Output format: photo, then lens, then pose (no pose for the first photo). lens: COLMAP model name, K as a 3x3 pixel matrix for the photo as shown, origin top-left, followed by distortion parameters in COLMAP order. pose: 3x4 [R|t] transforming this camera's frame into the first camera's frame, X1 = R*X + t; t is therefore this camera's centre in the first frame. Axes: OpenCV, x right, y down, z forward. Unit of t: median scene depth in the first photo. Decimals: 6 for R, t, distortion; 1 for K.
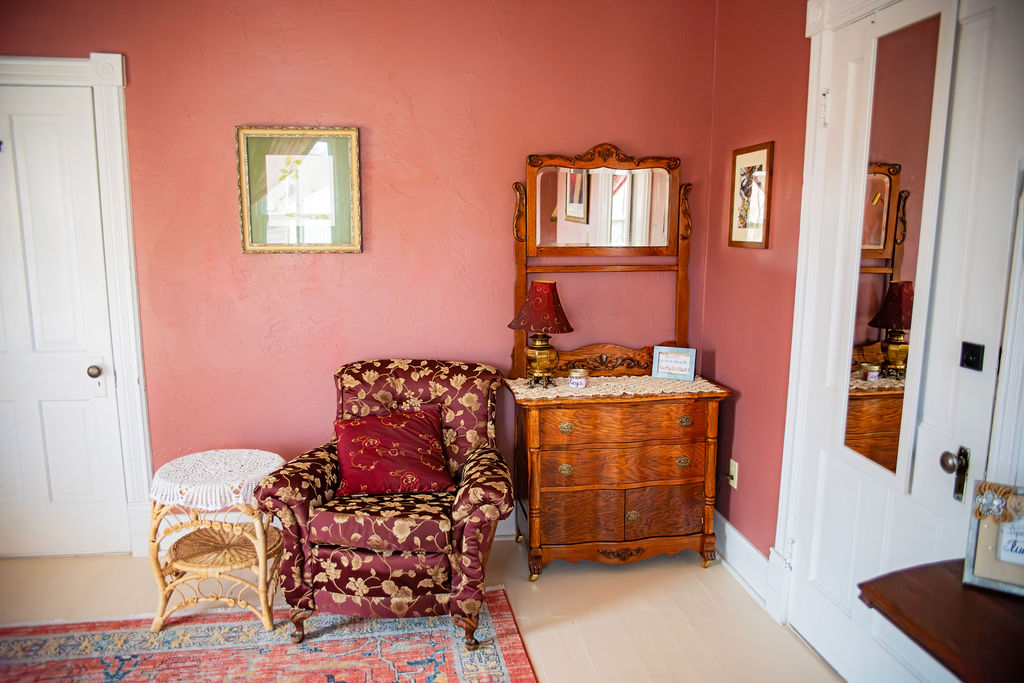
lens RADIAL K [[732.1, 0, 514.3], [0, 732.1, 344.5], [0, 0, 1]] dist [-0.060770, 0.029988]
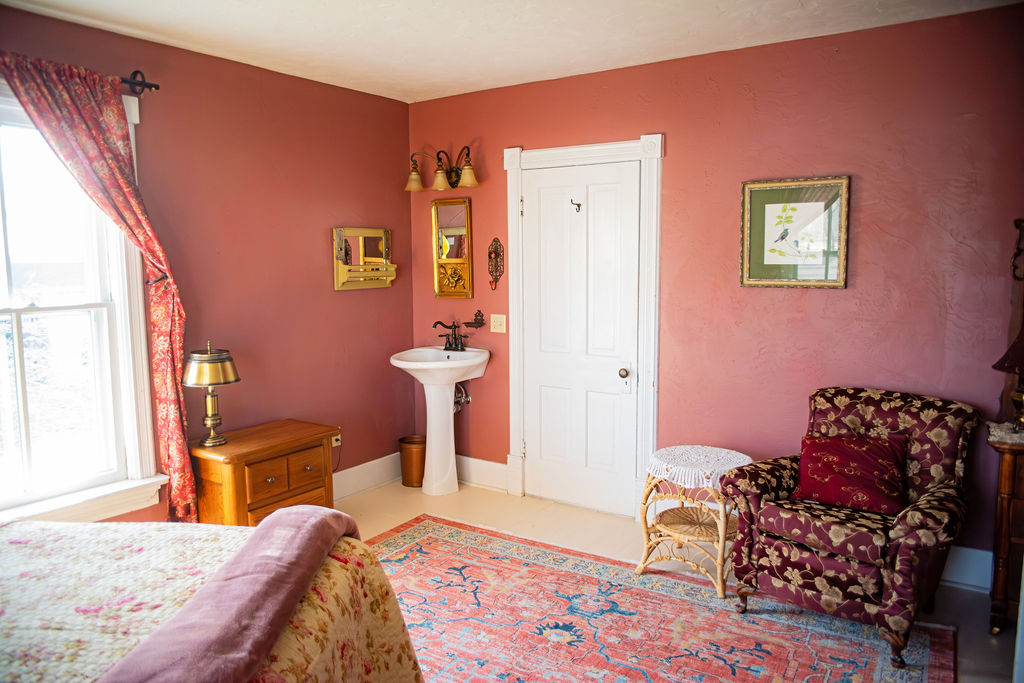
lens RADIAL K [[732.1, 0, 510.5], [0, 732.1, 340.9], [0, 0, 1]] dist [-0.060770, 0.029988]
pose [[0.744602, 0.064887, -0.664348, 0.167739], [-0.100978, 0.994760, -0.016018, 0.024203], [0.659827, 0.079012, 0.747252, -0.161271]]
